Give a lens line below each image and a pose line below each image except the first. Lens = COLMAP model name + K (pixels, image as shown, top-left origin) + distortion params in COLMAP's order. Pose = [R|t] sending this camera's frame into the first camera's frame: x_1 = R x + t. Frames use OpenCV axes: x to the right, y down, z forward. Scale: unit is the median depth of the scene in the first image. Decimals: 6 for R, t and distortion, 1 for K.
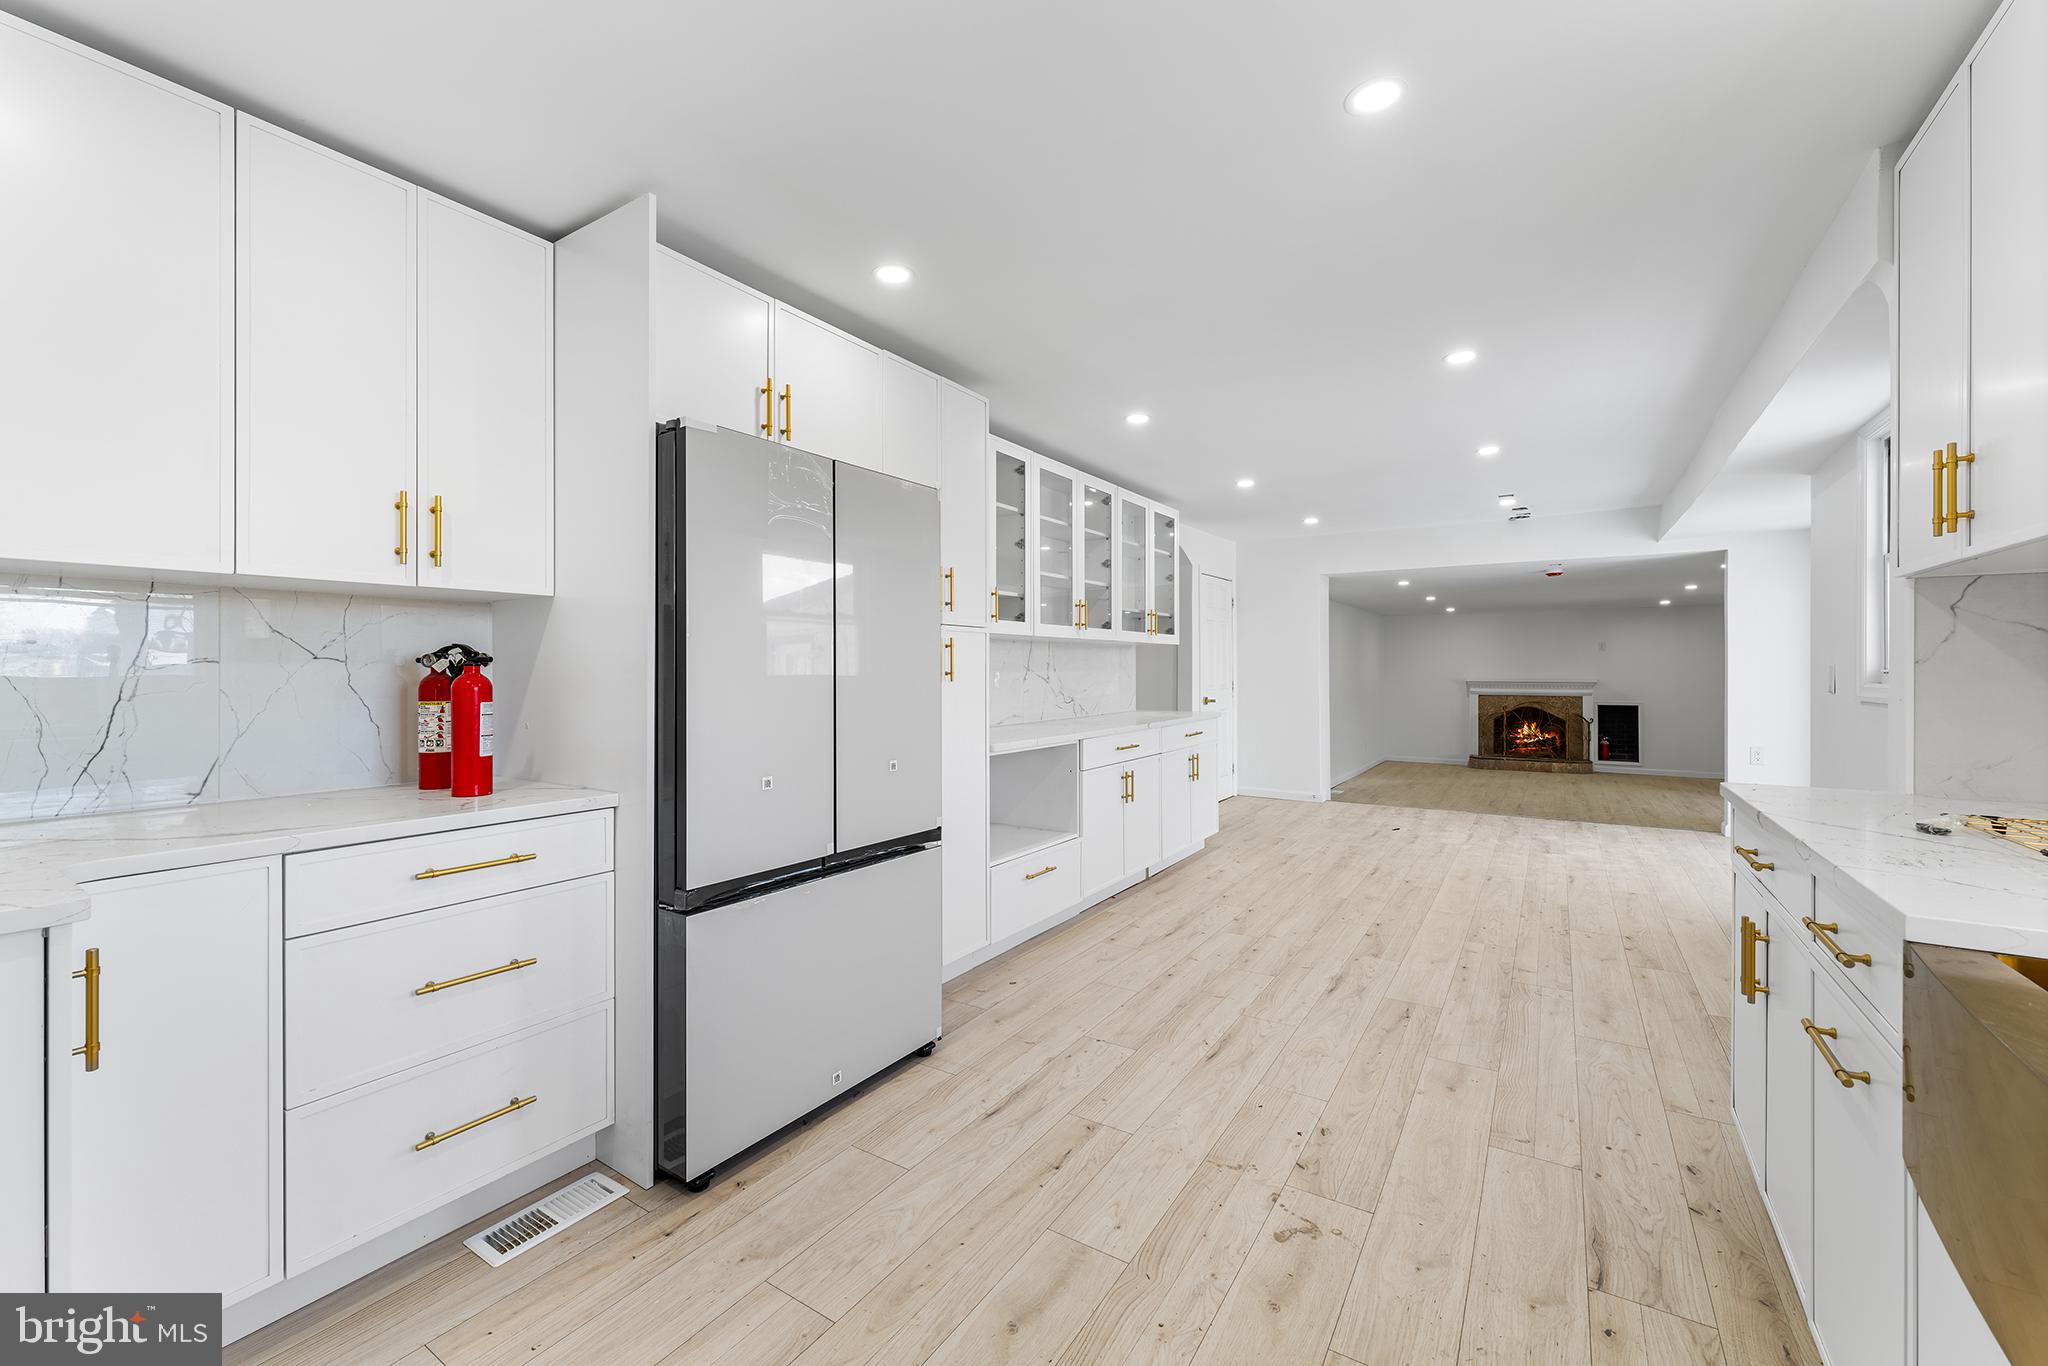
lens RADIAL K [[822.4, 0, 1021.2], [0, 822.4, 673.2], [0, 0, 1]] dist [-0.001256, 0.000237]
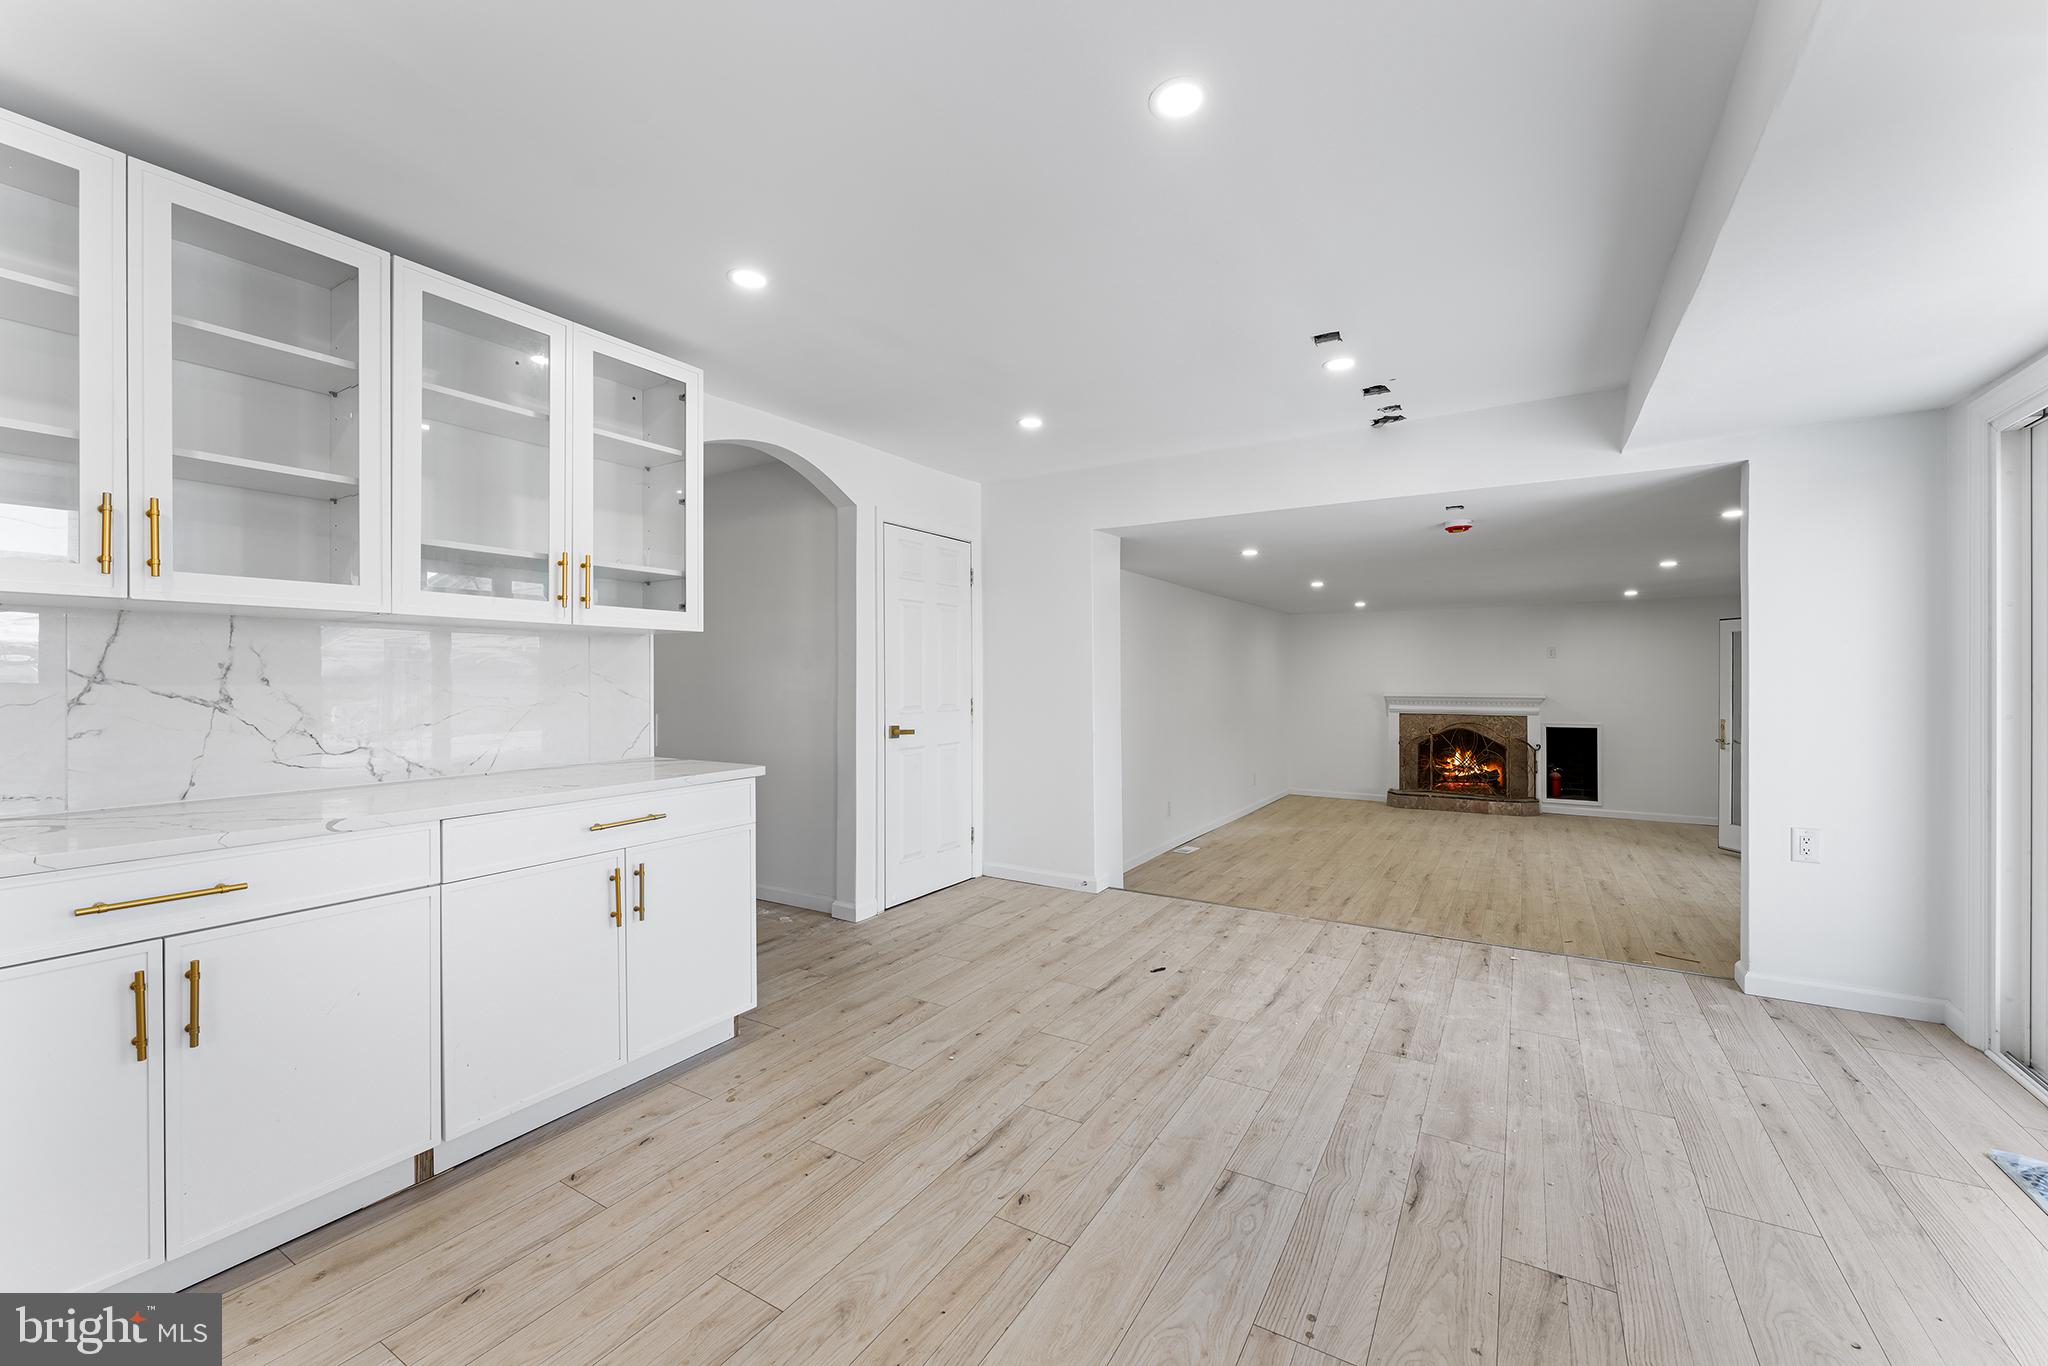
lens RADIAL K [[822.4, 0, 1021.9], [0, 822.4, 684.4], [0, 0, 1]] dist [-0.001256, 0.000237]
pose [[0.999621, 0.000935, 0.027526, 0.183158], [-0.000921, 0.999999, -0.000511, -0.000901], [-0.027526, 0.000485, 0.999621, 0.234891]]
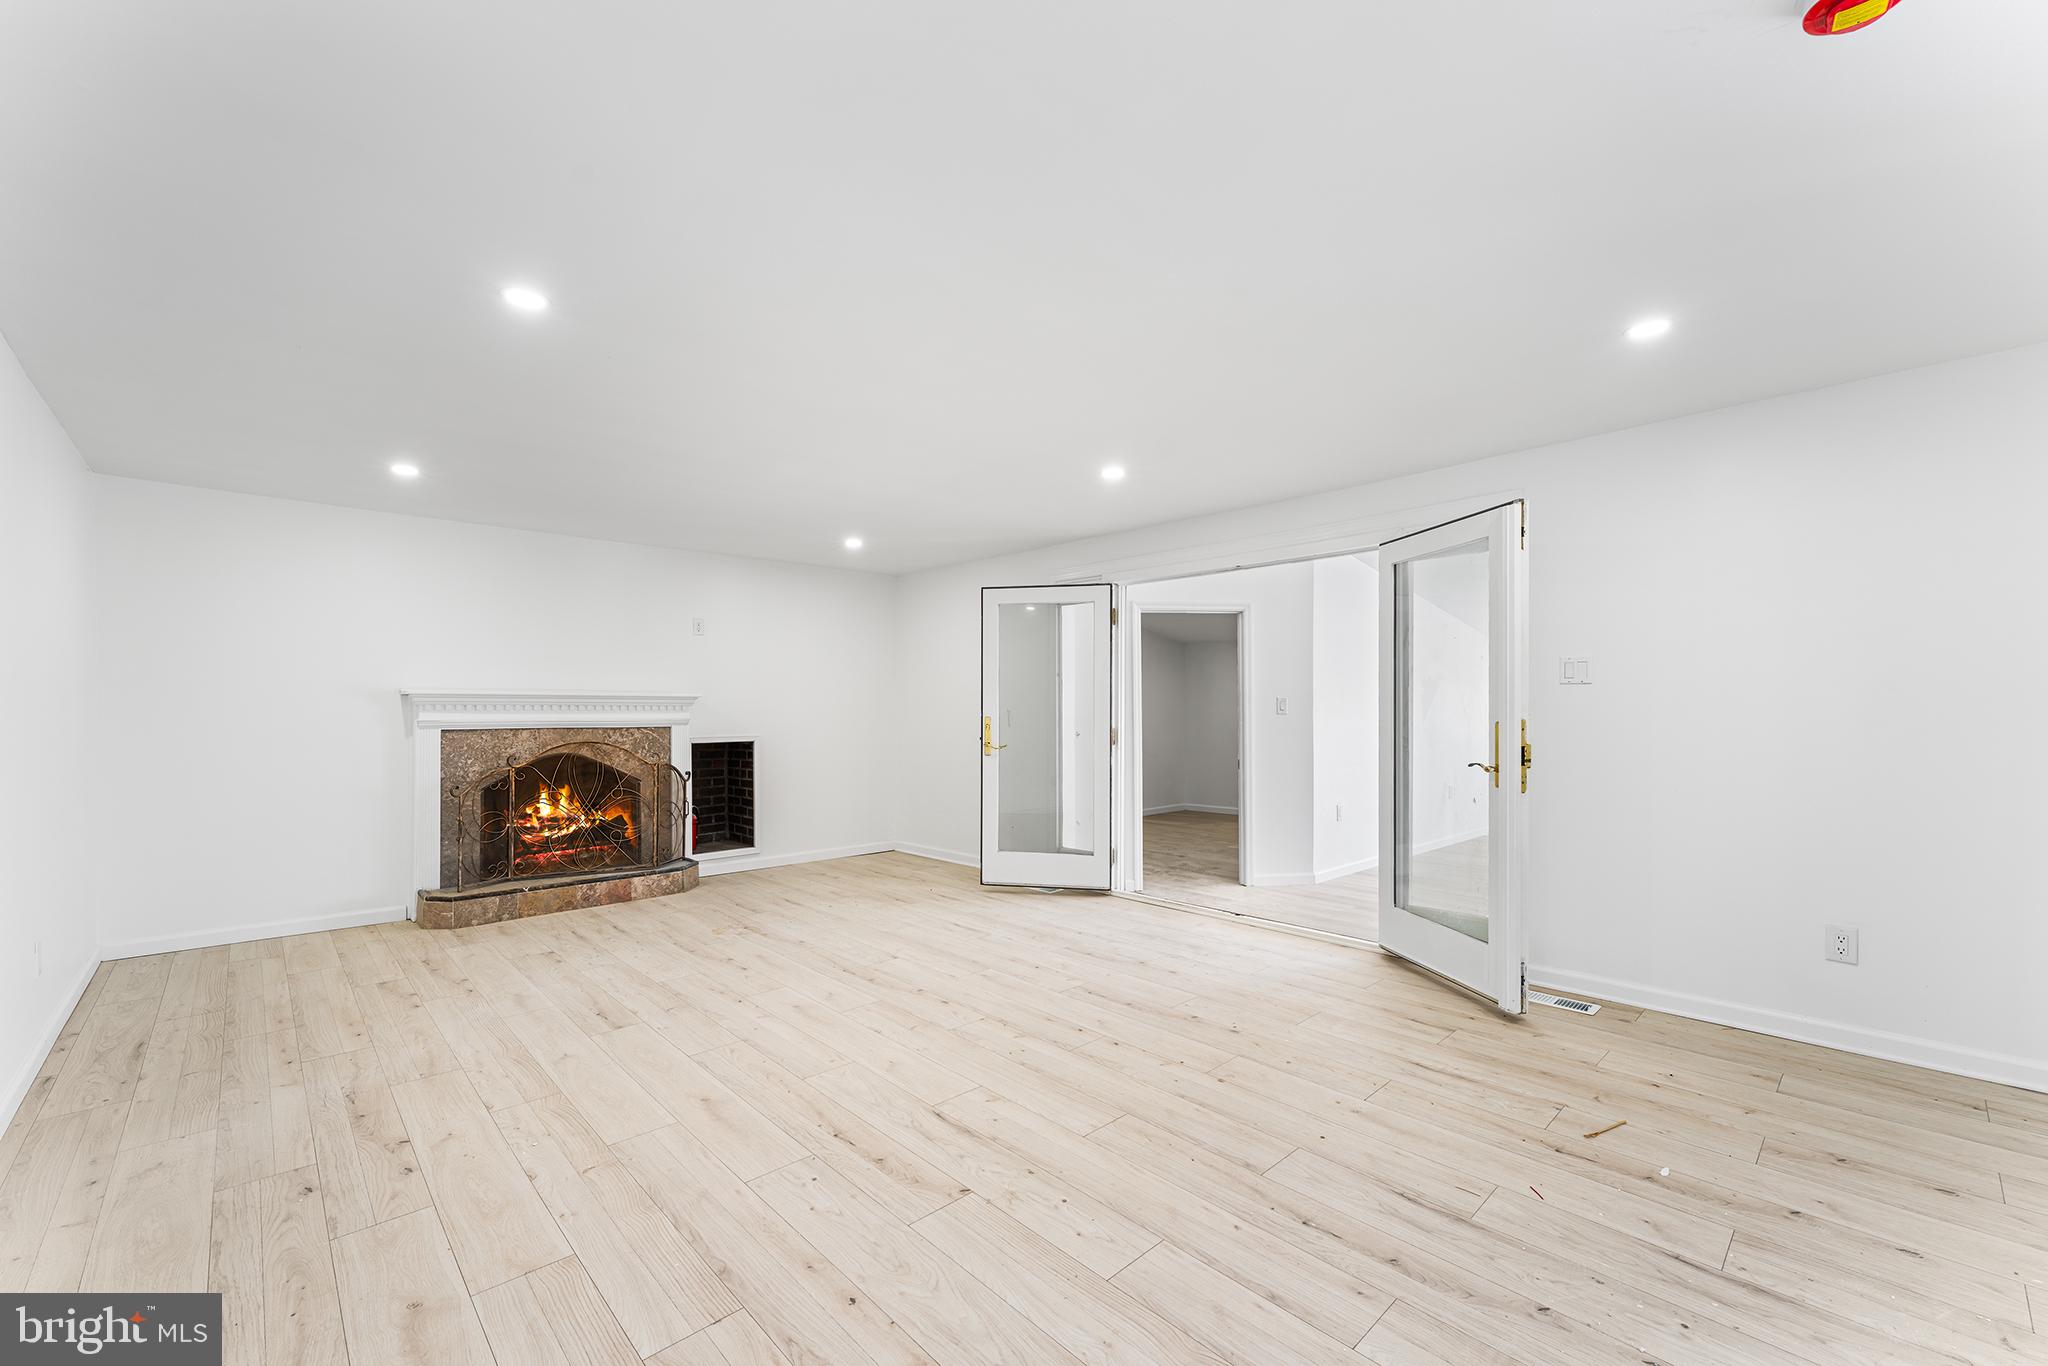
lens RADIAL K [[822.4, 0, 1032.3], [0, 822.4, 698.5], [0, 0, 1]] dist [-0.001256, 0.000237]
pose [[0.226206, 0.012619, 0.973998, 0.261891], [0.004060, 0.999895, -0.013897, 0.019327], [-0.974071, 0.007098, 0.226131, 0.686883]]
